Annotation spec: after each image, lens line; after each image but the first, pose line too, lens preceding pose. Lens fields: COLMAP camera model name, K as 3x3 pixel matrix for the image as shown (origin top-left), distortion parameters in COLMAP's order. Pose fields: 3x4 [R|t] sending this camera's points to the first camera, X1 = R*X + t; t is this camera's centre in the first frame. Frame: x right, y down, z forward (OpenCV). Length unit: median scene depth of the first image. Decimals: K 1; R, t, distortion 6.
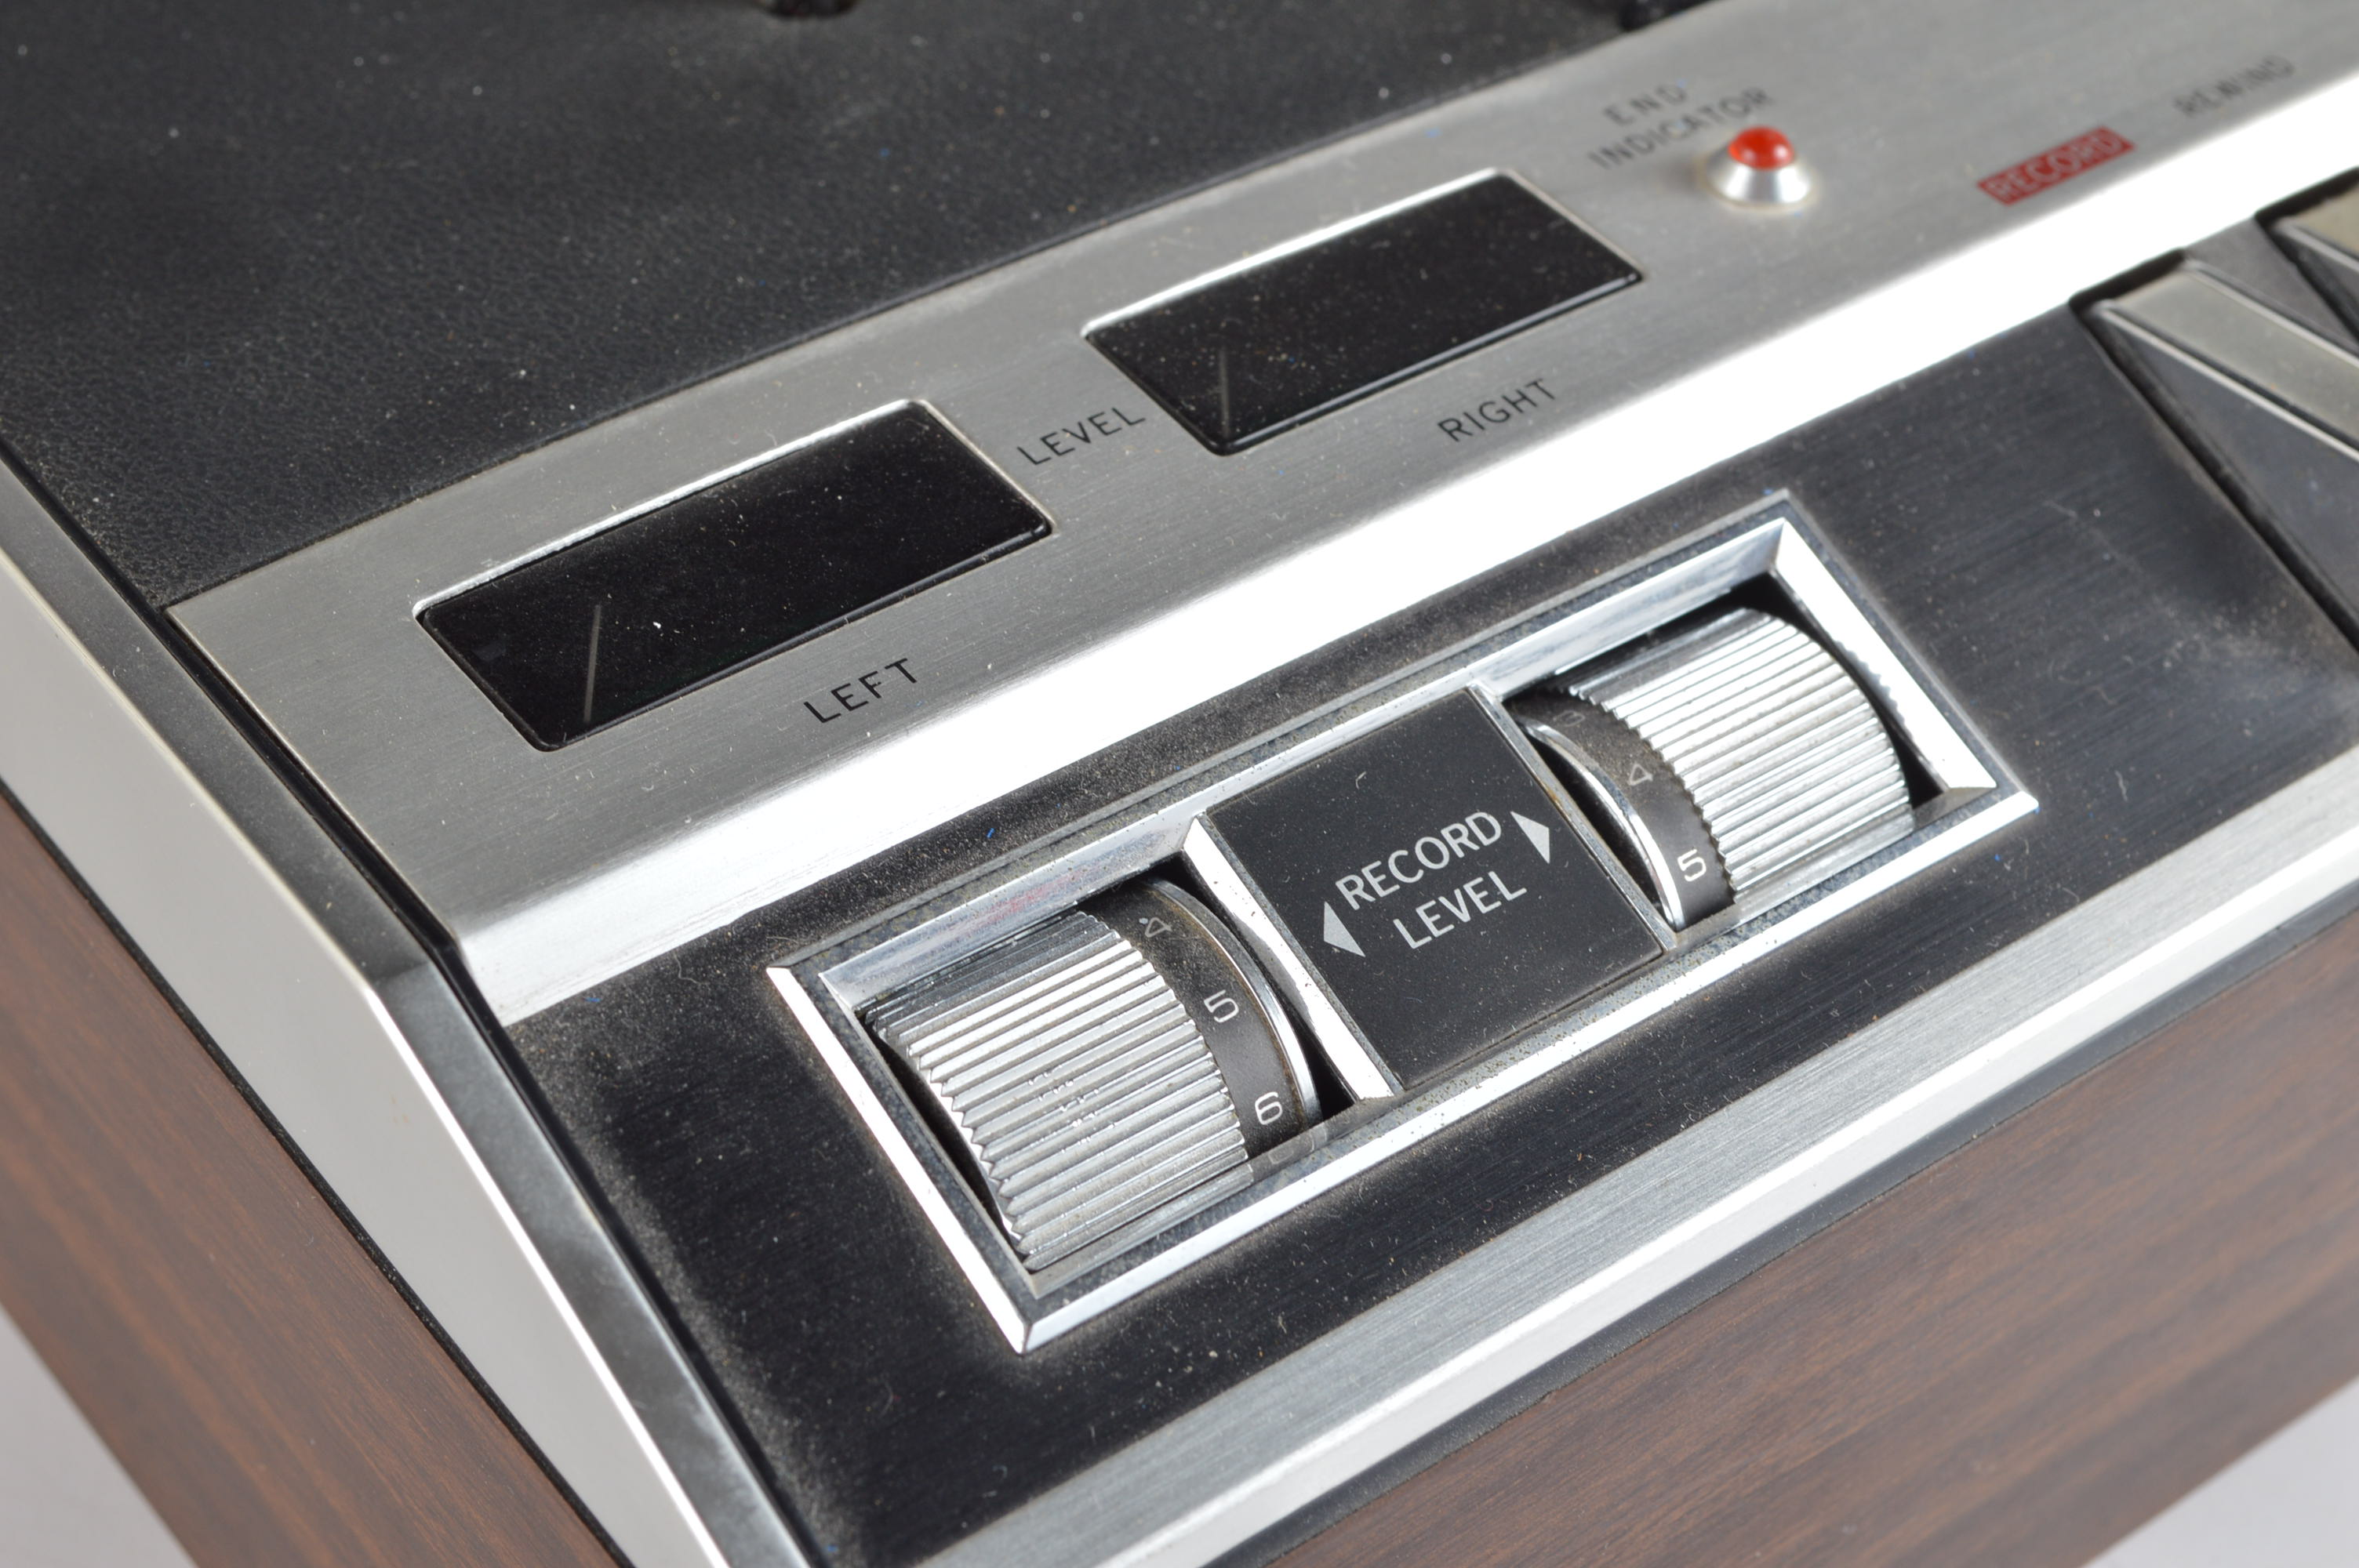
lens RADIAL K [[4082.6, 0, 1179.5], [0, 4082.6, 784.0], [0, 0, 1]] dist [0.014634, 0.048121]
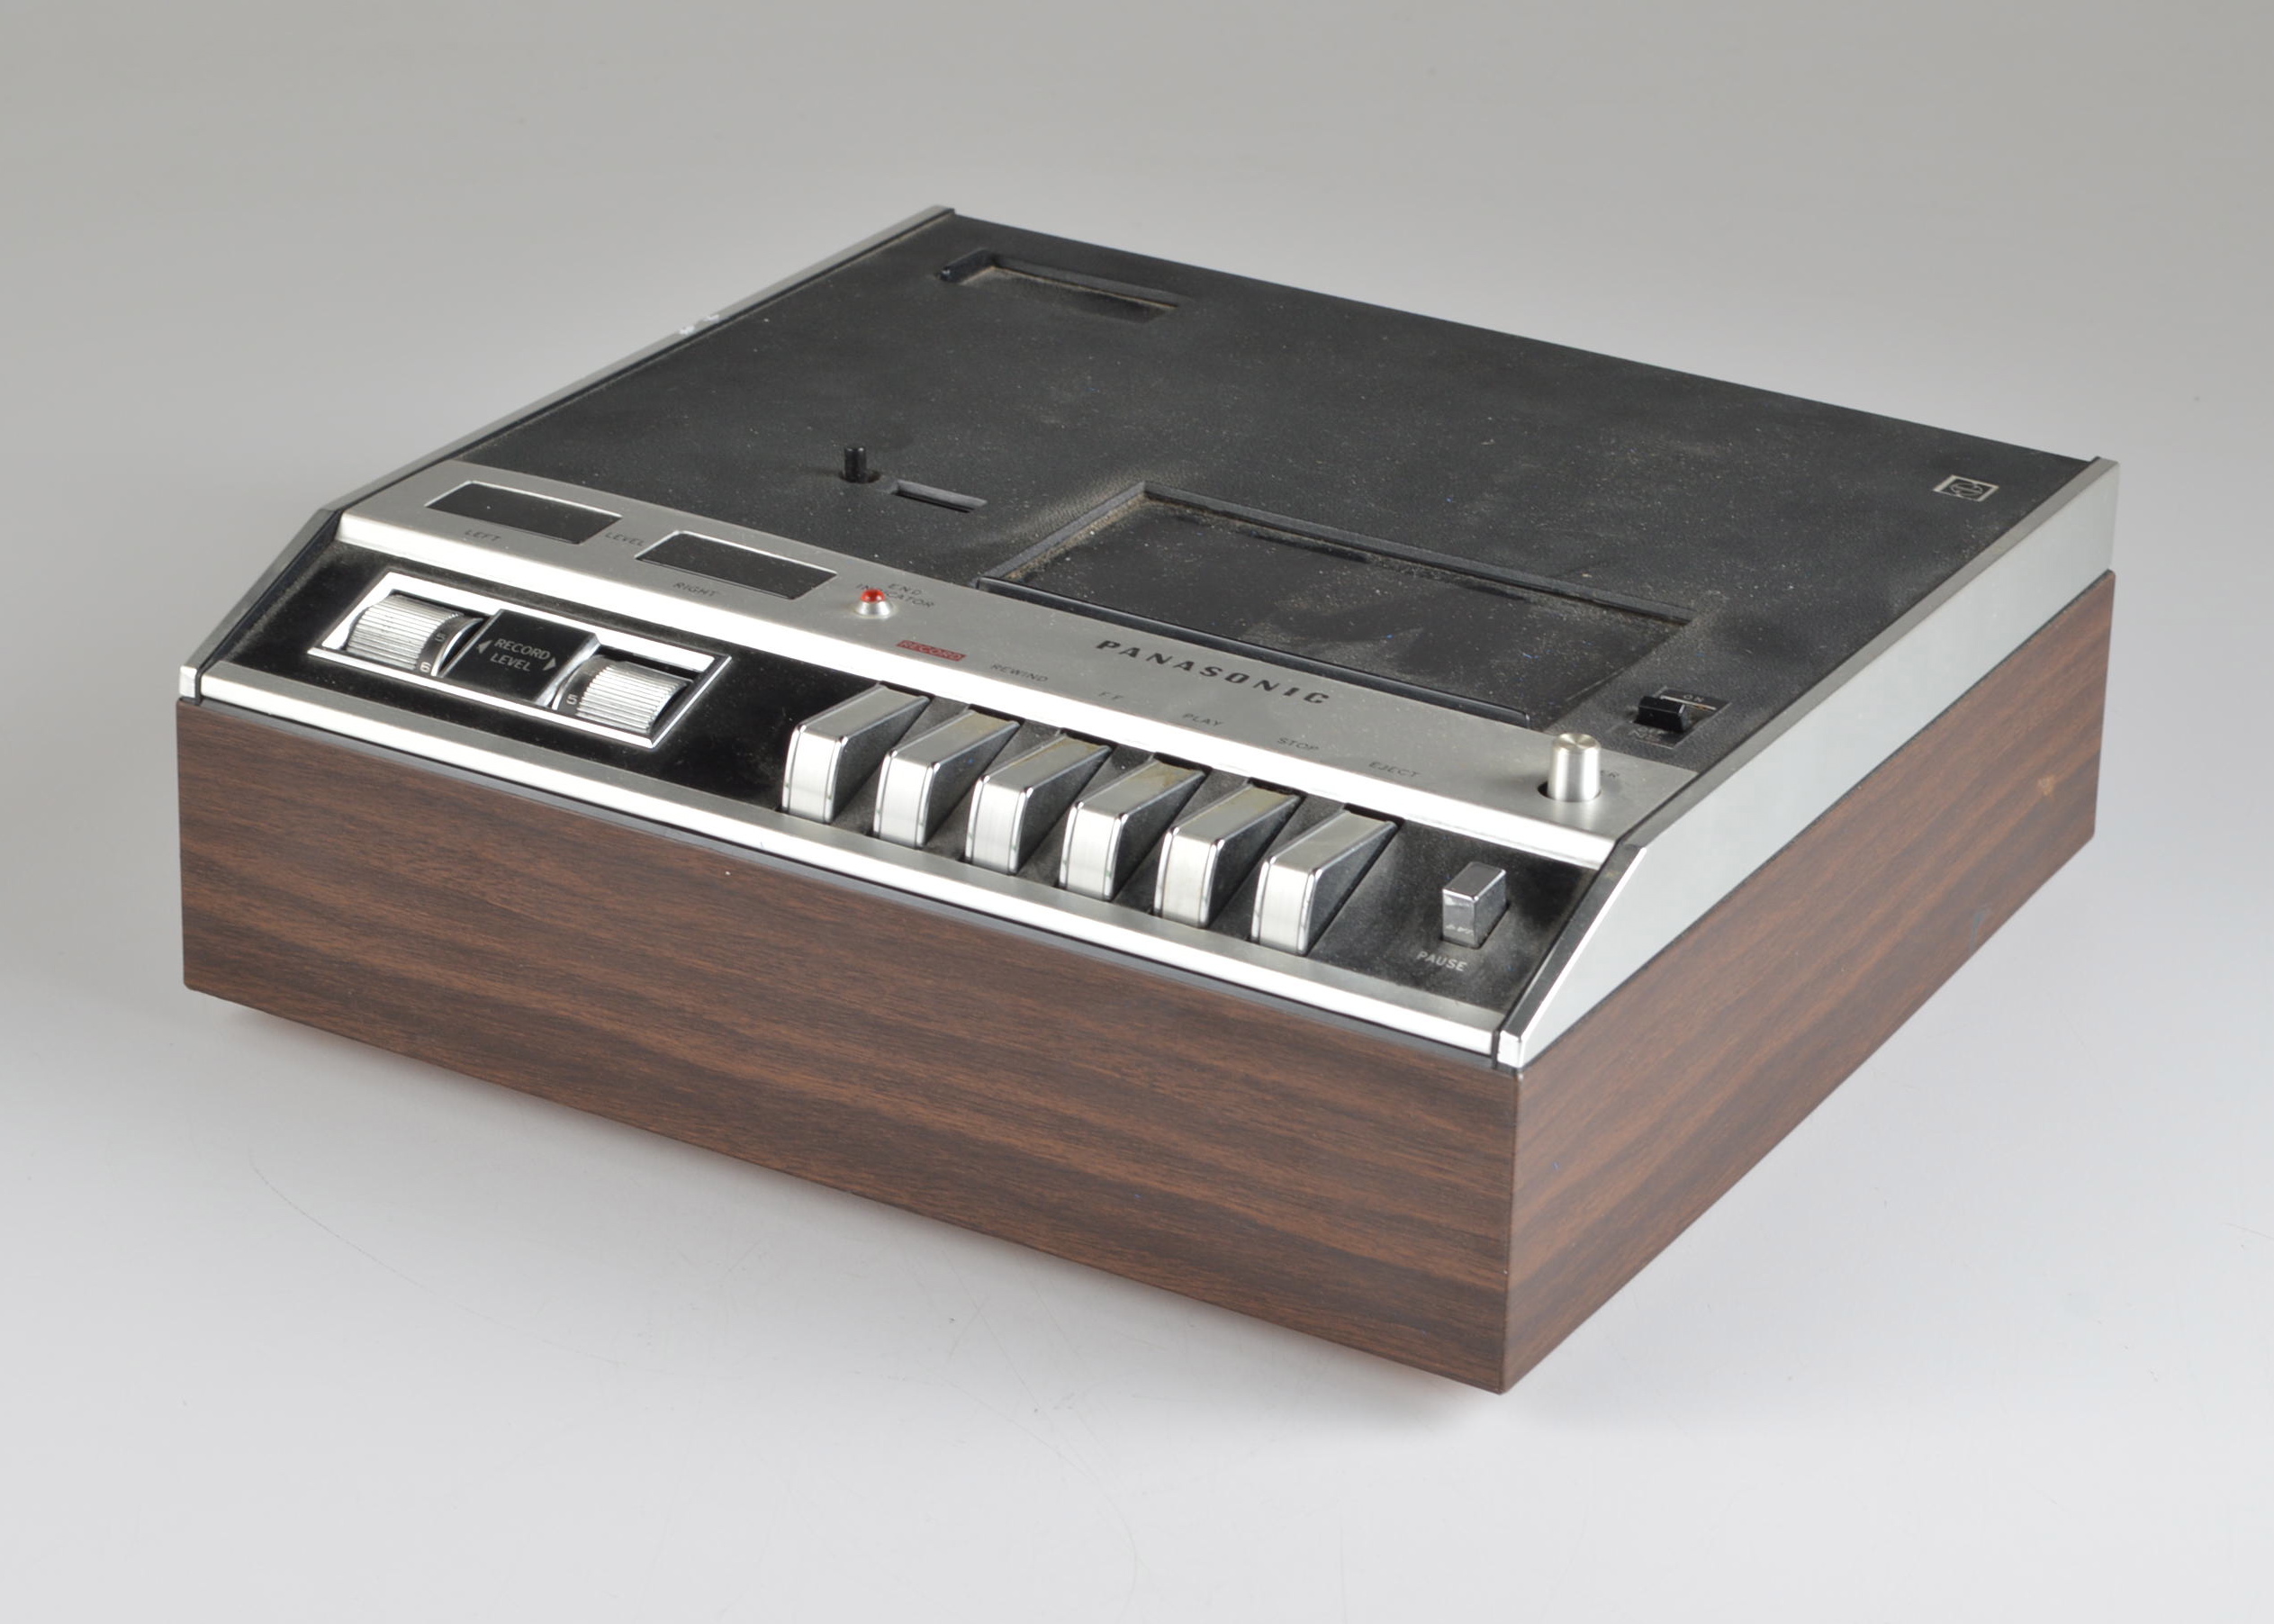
lens RADIAL K [[5691.7, 0, 1137.0], [0, 5691.7, 812.0], [0, 0, 1]] dist [-0.020434, -0.350207]
pose [[0.375515, 0.348320, -0.858872, 3.794525], [-0.621799, 0.781870, 0.045229, -0.352550], [0.687280, 0.517062, 0.510189, -0.779998]]
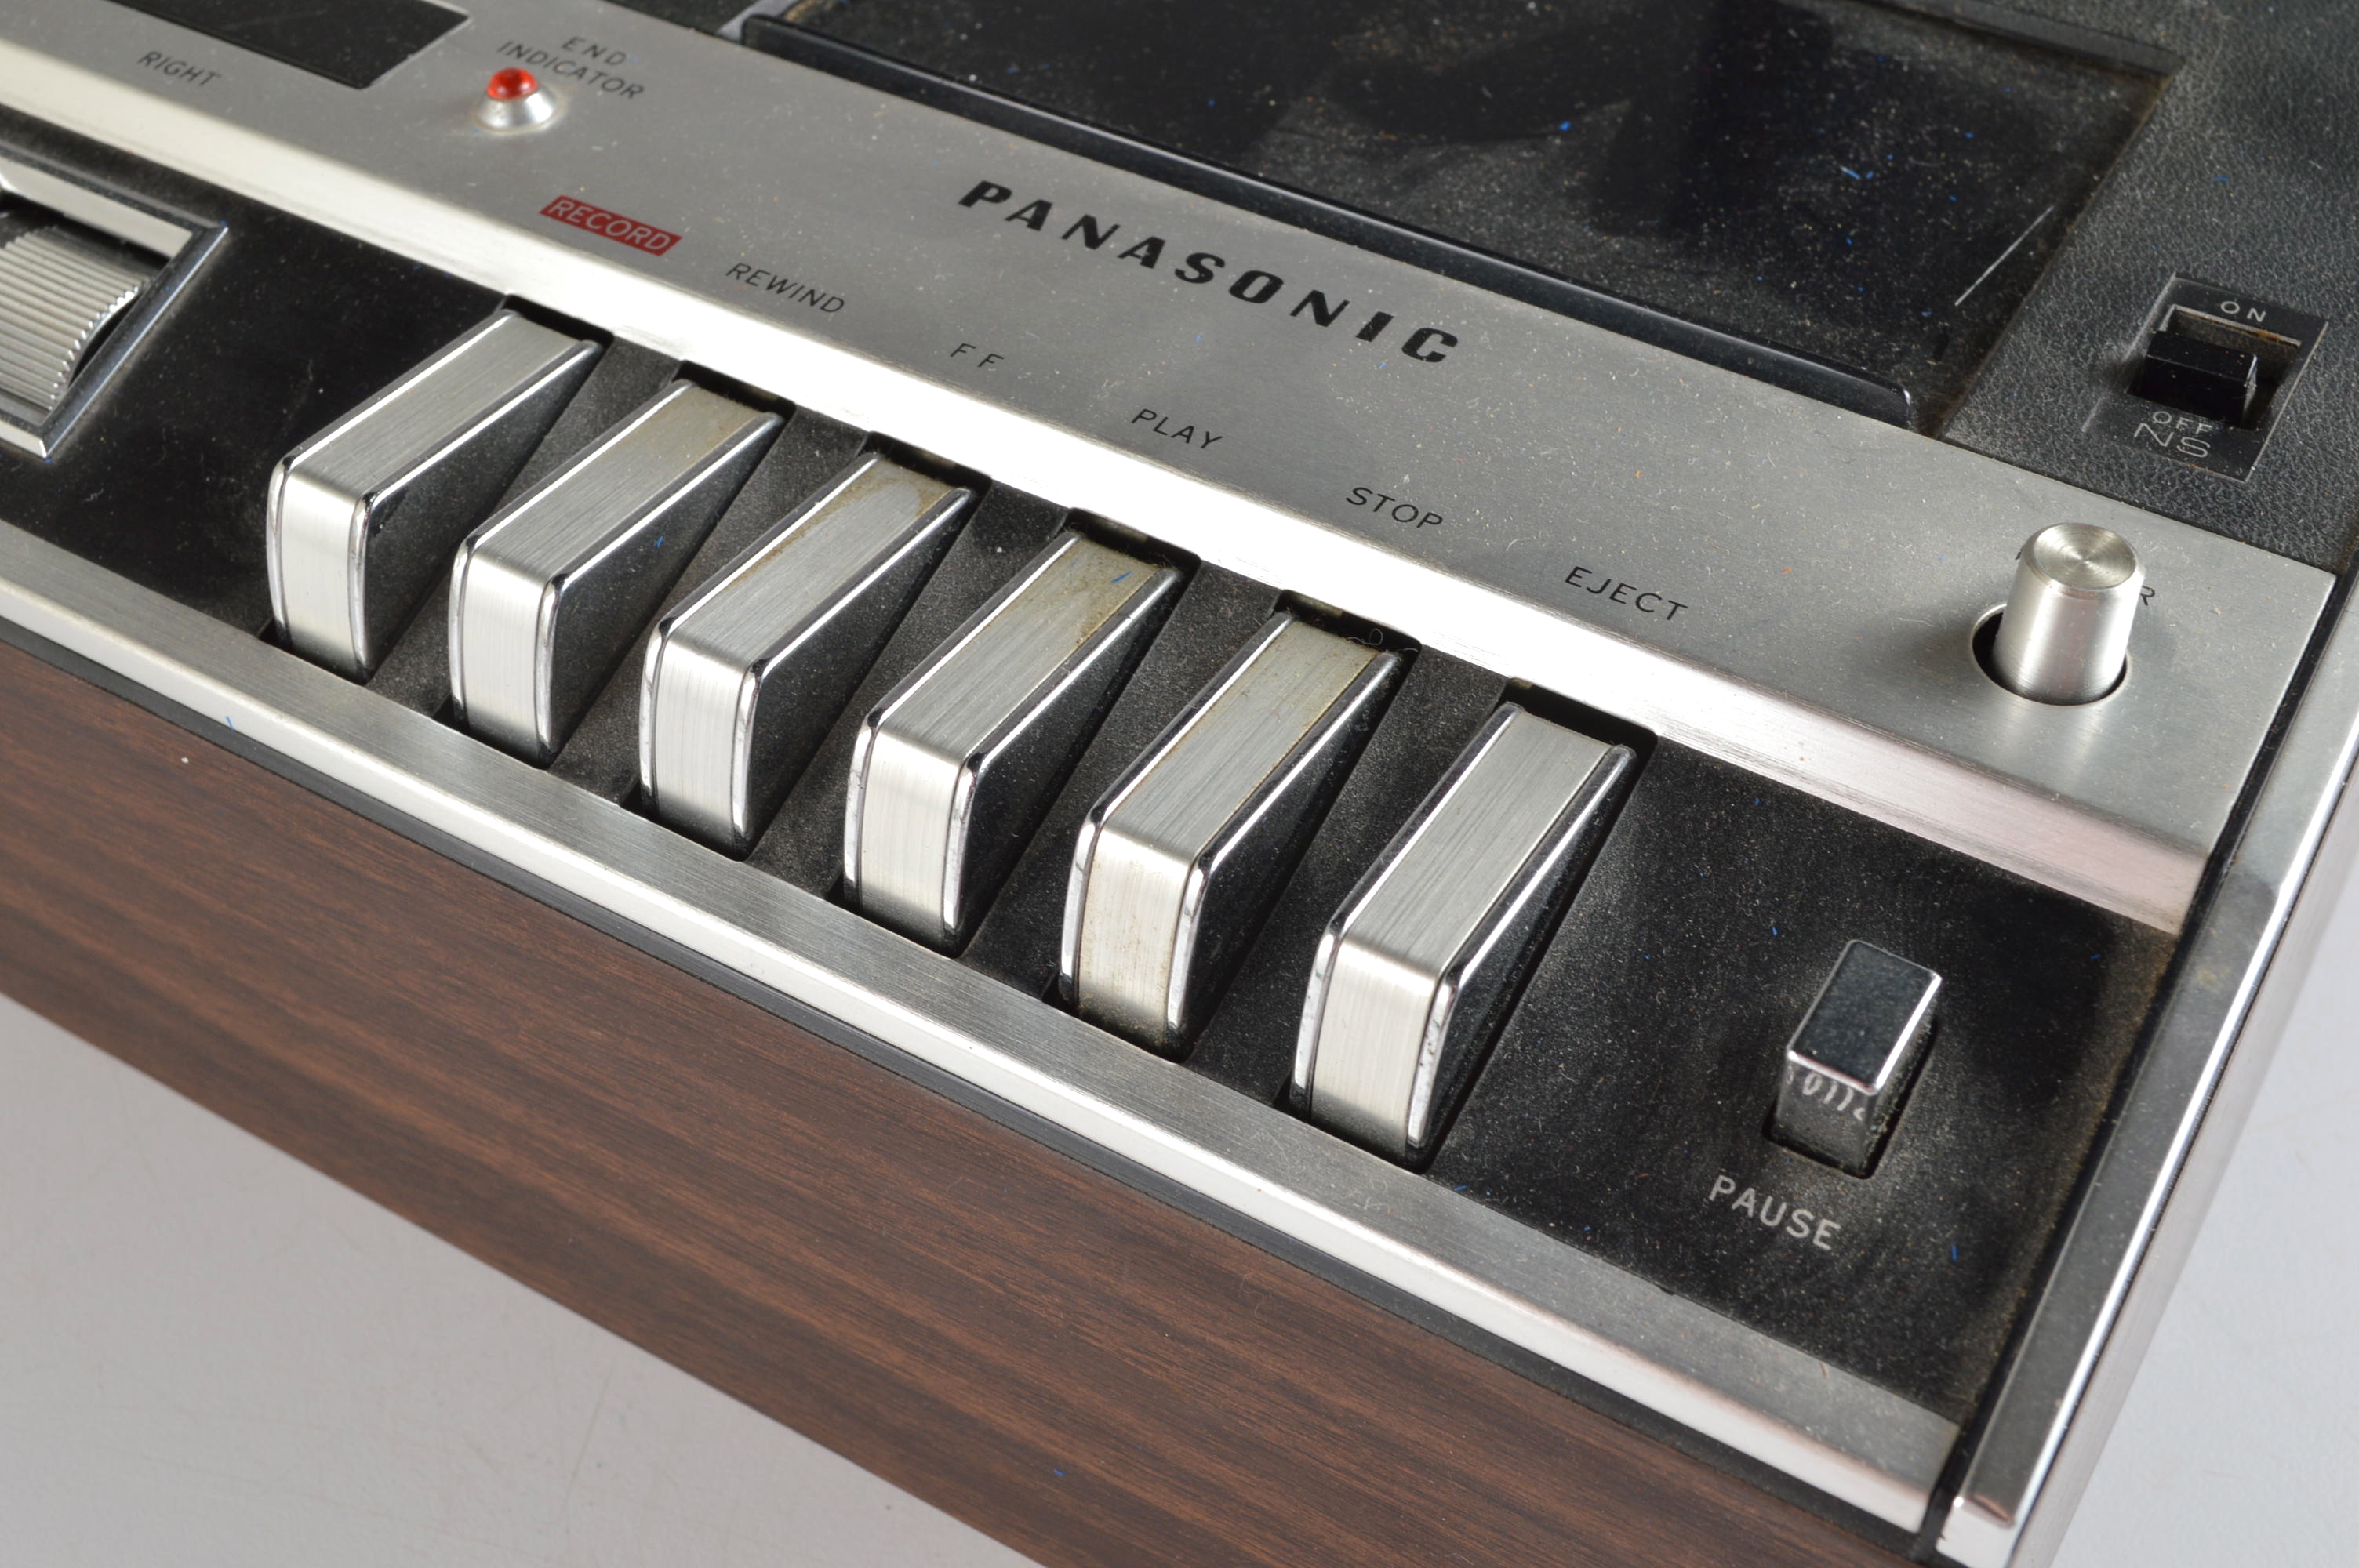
lens RADIAL K [[2848.3, 0, 1179.5], [0, 2848.3, 784.0], [0, 0, 1]] dist [-0.052963, 0.014581]
pose [[0.366447, 0.619698, -0.694039, 1.086289], [-0.599538, 0.727692, 0.333195, -0.464115], [0.711527, 0.294004, 0.638193, 0.700096]]
